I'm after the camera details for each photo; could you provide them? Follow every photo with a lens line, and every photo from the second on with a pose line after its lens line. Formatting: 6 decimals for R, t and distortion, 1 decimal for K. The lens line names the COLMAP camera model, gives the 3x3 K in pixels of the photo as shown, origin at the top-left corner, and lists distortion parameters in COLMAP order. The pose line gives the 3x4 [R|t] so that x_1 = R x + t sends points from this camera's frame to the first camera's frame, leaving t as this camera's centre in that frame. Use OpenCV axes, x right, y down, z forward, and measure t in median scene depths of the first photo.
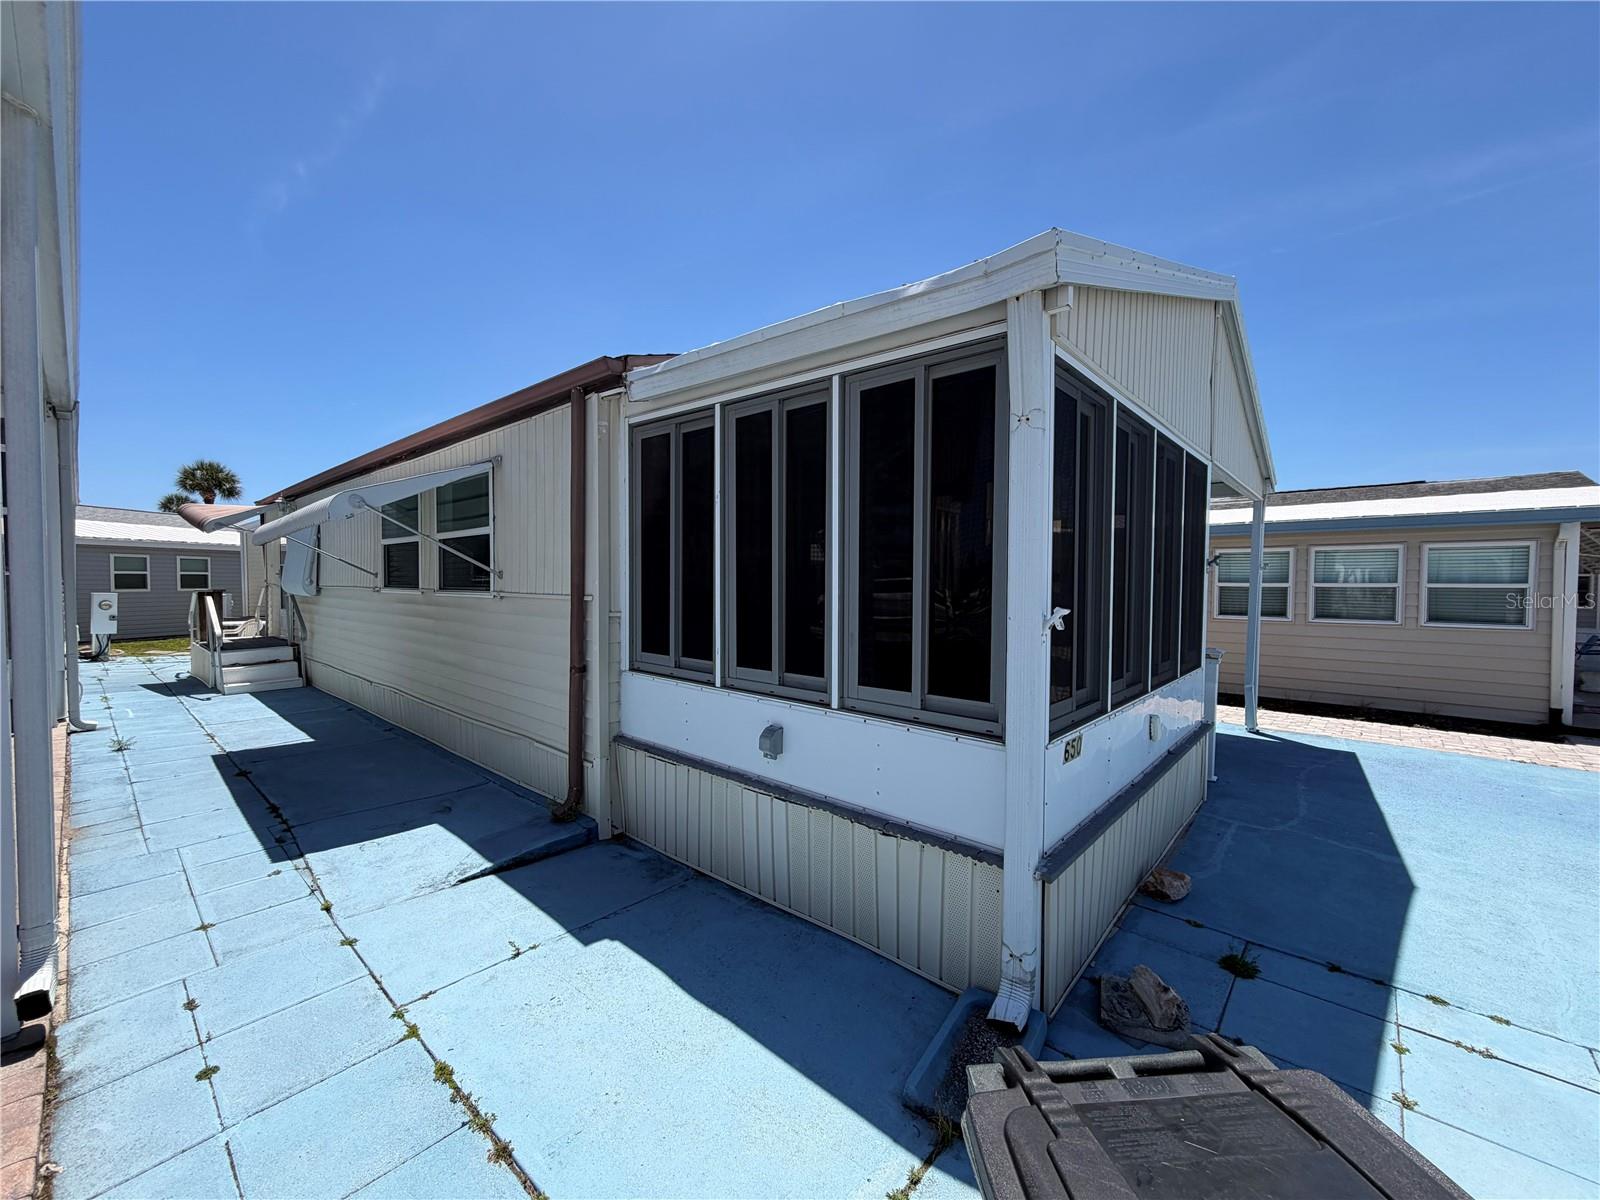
lens RADIAL K [[637.4, 0, 795.8], [0, 637.4, 603.8], [0, 0, 1]] dist [0.000893, 0.000201]
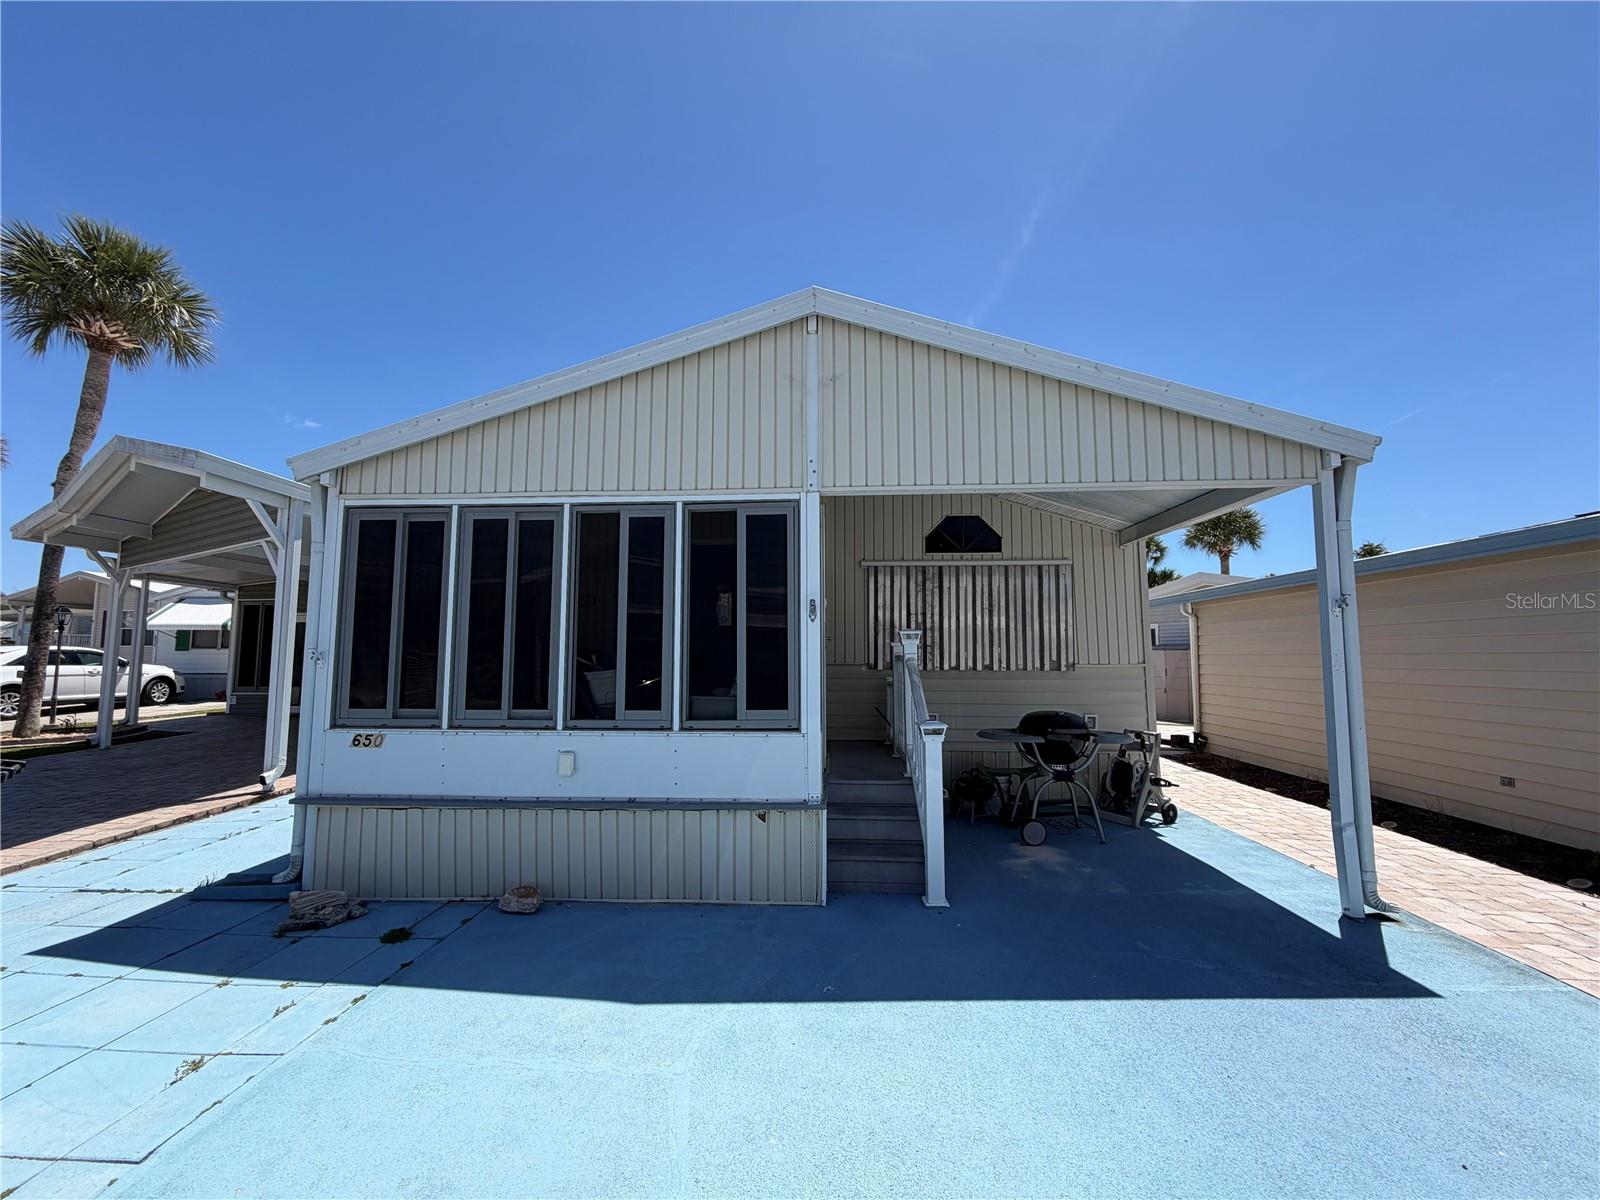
lens RADIAL K [[637.4, 0, 795.8], [0, 637.4, 603.8], [0, 0, 1]] dist [0.000893, 0.000201]
pose [[0.624510, -0.065869, -0.778234, 1.750816], [-0.024525, 0.994292, -0.103836, 0.025631], [0.780632, 0.083933, 0.619330, 0.622637]]
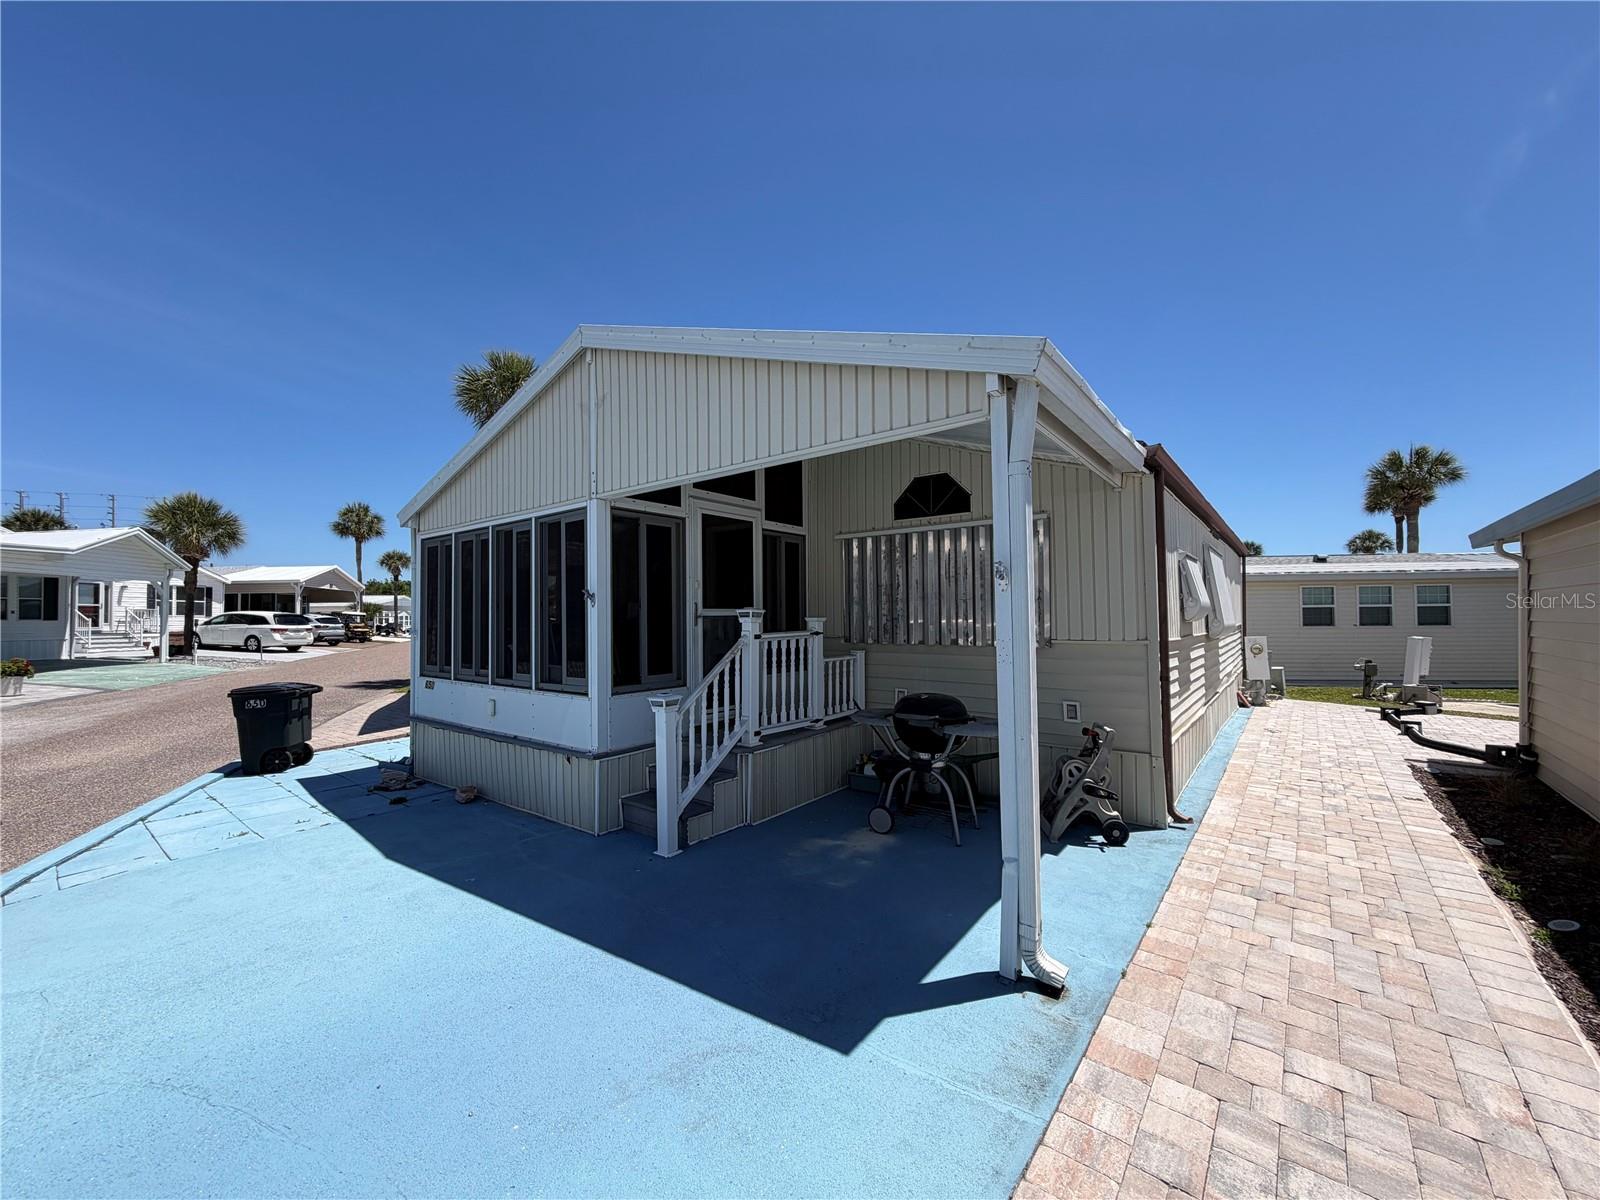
lens RADIAL K [[637.4, 0, 795.8], [0, 637.4, 603.8], [0, 0, 1]] dist [0.000893, 0.000201]
pose [[0.064335, -0.022492, -0.997675, 2.296012], [-0.024616, 0.999406, -0.024118, -0.047243], [0.997625, 0.026111, 0.063743, 1.715267]]
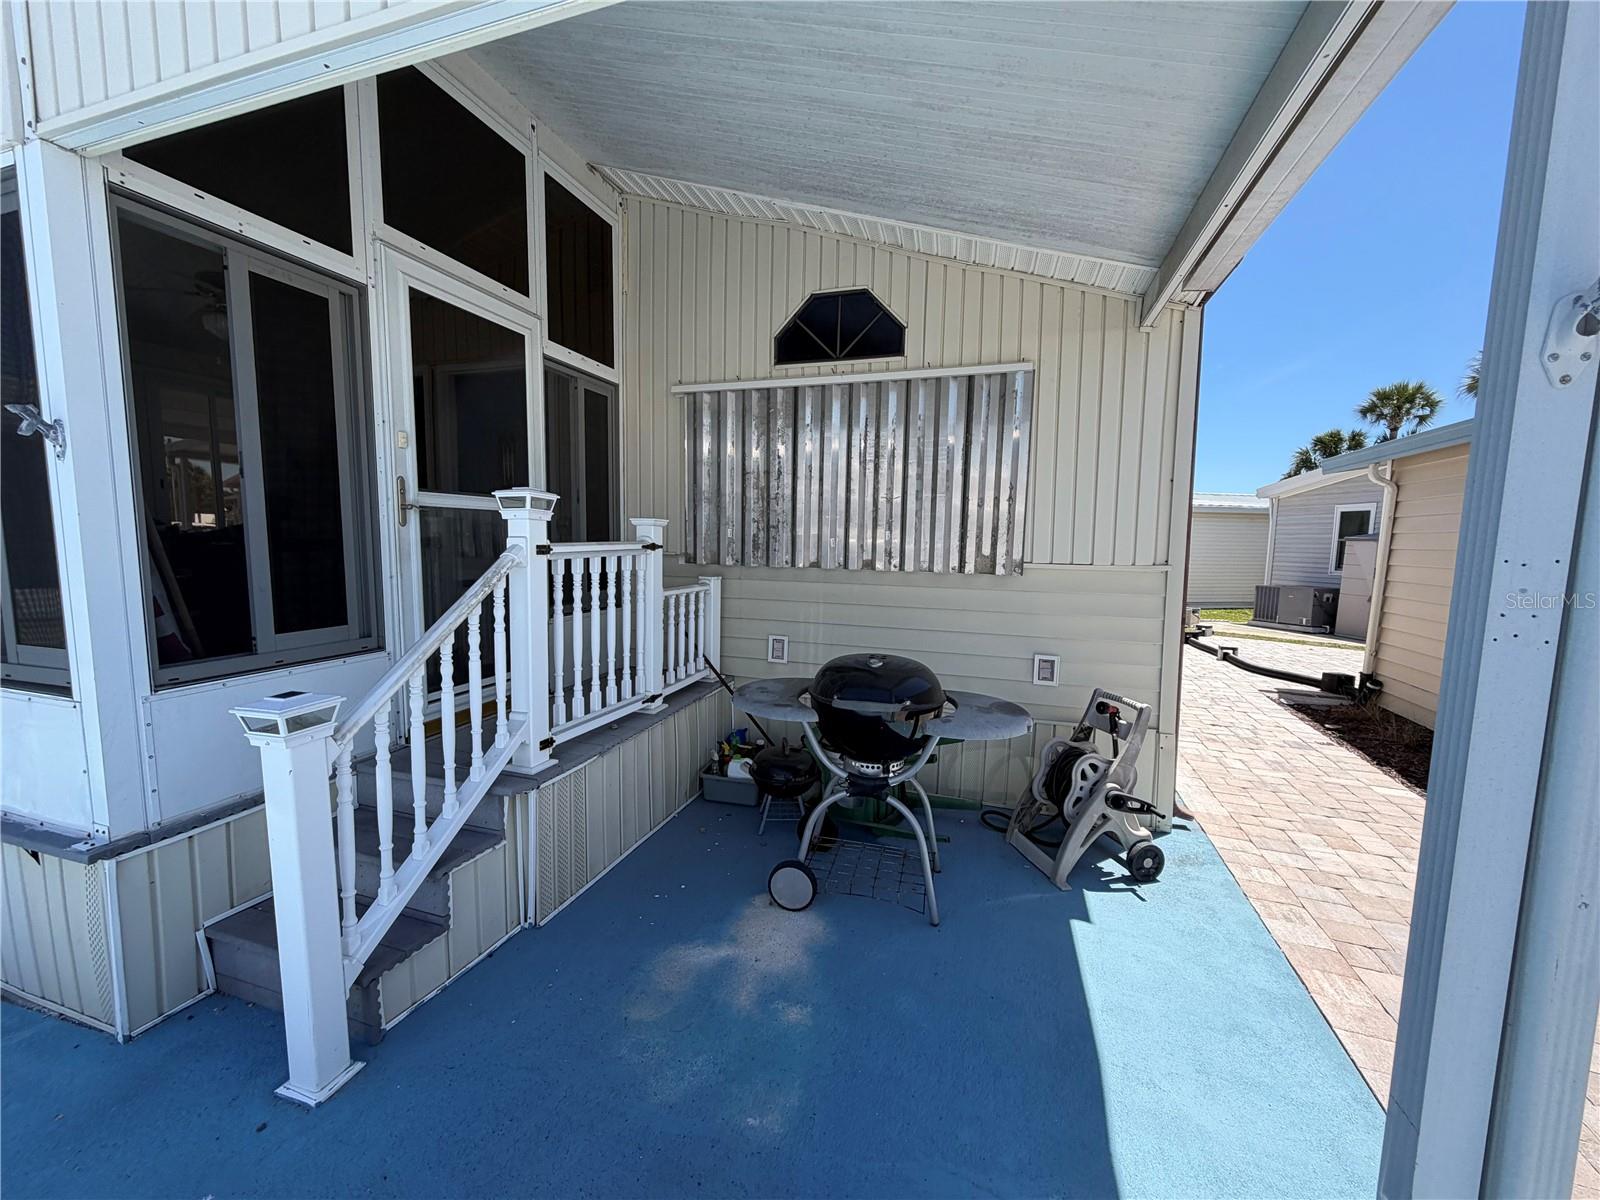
lens RADIAL K [[637.4, 0, 795.8], [0, 637.4, 603.8], [0, 0, 1]] dist [0.000893, 0.000201]
pose [[0.397646, 0.097650, -0.912328, 1.581617], [-0.046552, 0.995187, 0.086229, -0.018569], [0.916357, 0.008182, 0.400278, 1.696428]]
